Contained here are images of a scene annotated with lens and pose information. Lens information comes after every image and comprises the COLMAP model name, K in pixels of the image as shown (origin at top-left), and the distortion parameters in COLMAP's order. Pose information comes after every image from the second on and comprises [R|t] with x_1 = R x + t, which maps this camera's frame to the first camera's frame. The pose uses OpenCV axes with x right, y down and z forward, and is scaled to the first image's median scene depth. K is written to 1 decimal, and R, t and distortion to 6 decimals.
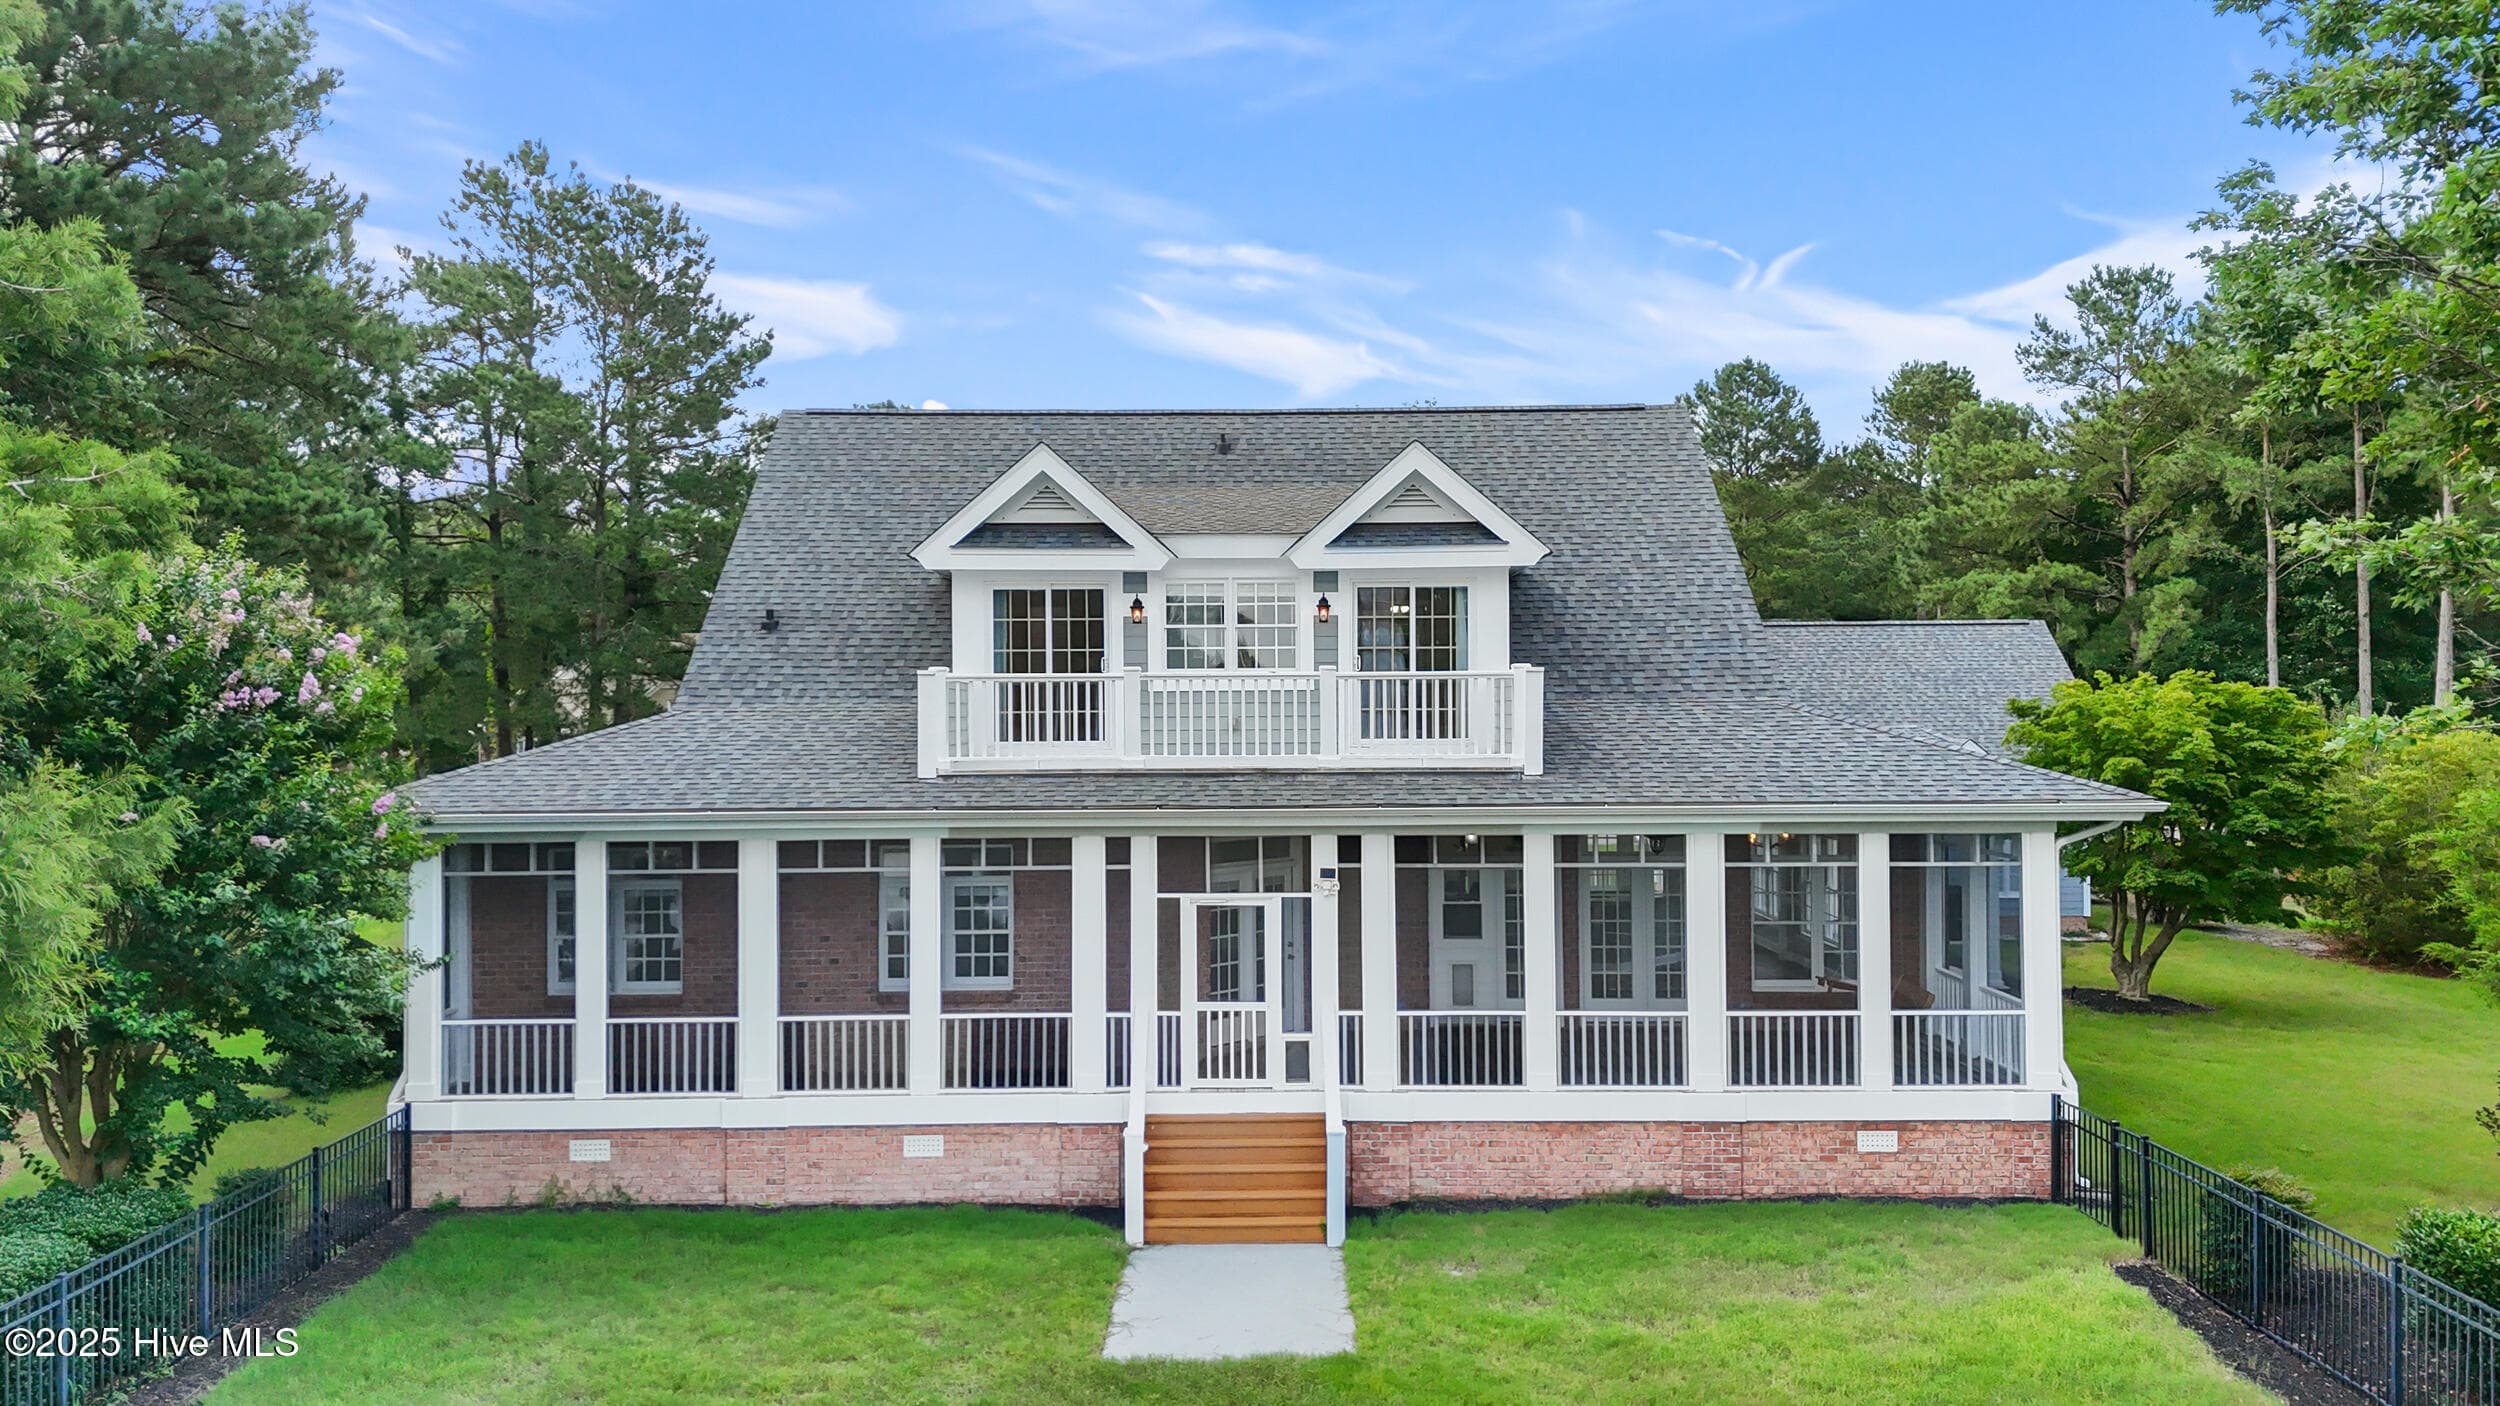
lens RADIAL K [[1843.8, 0, 1242.7], [0, 1843.8, 667.3], [0, 0, 1]] dist [0.096405, -0.160899]
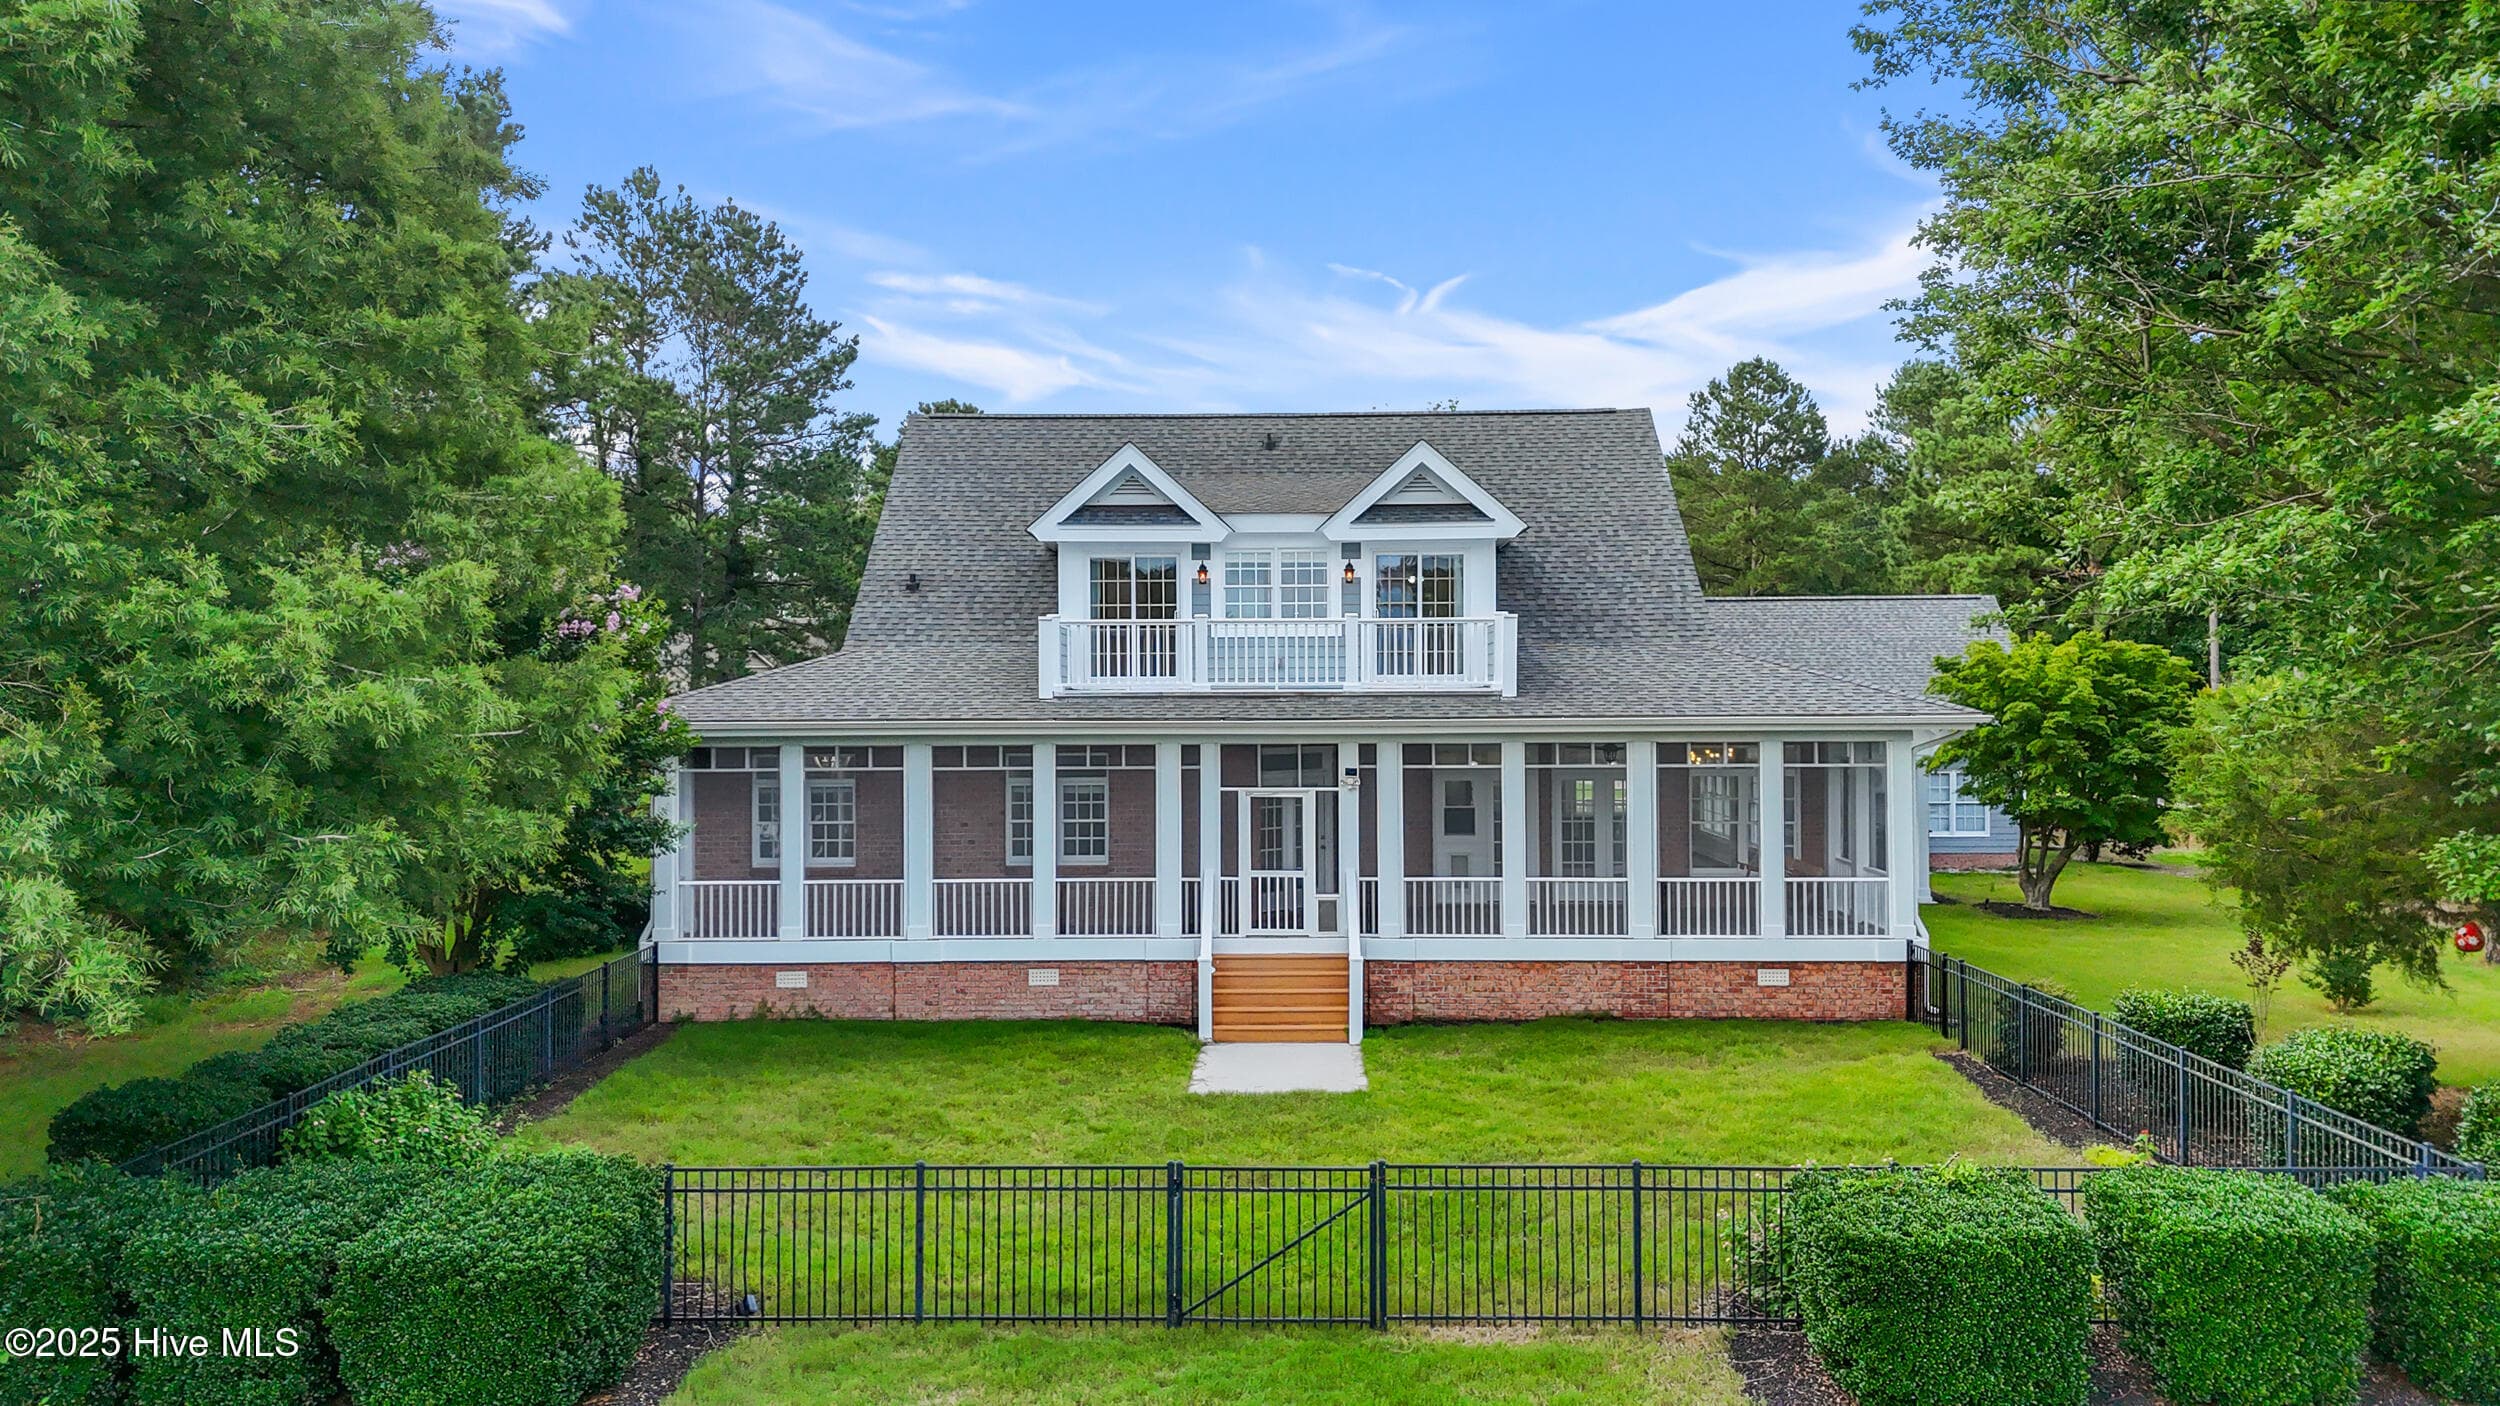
lens RADIAL K [[1843.8, 0, 1242.7], [0, 1843.8, 667.3], [0, 0, 1]] dist [0.096405, -0.160899]
pose [[0.999780, 0.001103, -0.020937, -0.003142], [-0.001023, 0.999992, 0.003806, 0.029707], [0.020941, -0.003784, 0.999774, -0.278815]]
